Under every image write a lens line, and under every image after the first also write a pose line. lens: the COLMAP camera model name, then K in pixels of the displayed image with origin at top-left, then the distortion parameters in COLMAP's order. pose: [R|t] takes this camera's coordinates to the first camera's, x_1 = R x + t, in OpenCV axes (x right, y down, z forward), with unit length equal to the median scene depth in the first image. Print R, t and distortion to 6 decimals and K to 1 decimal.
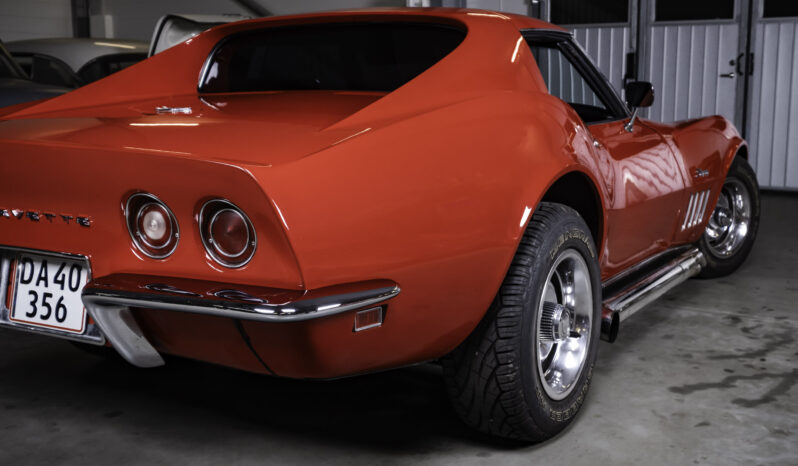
lens RADIAL K [[831.8, 0, 399.0], [0, 831.8, 233.0], [0, 0, 1]] dist [0.010118, 0.008817]
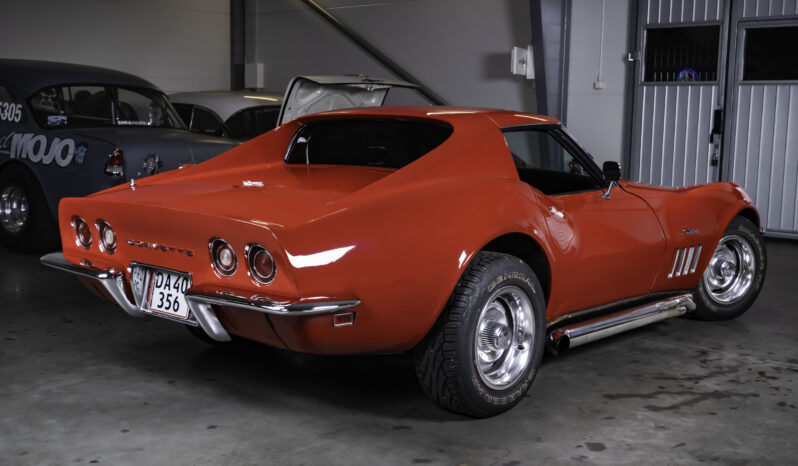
lens RADIAL K [[945.0, 0, 399.0], [0, 945.0, 233.0], [0, 0, 1]] dist [-0.005373, 0.007399]
pose [[0.976627, 0.043554, -0.210482, 0.391285], [-0.049949, 0.998435, -0.025159, -0.023681], [0.209057, 0.035085, 0.977274, -0.706985]]
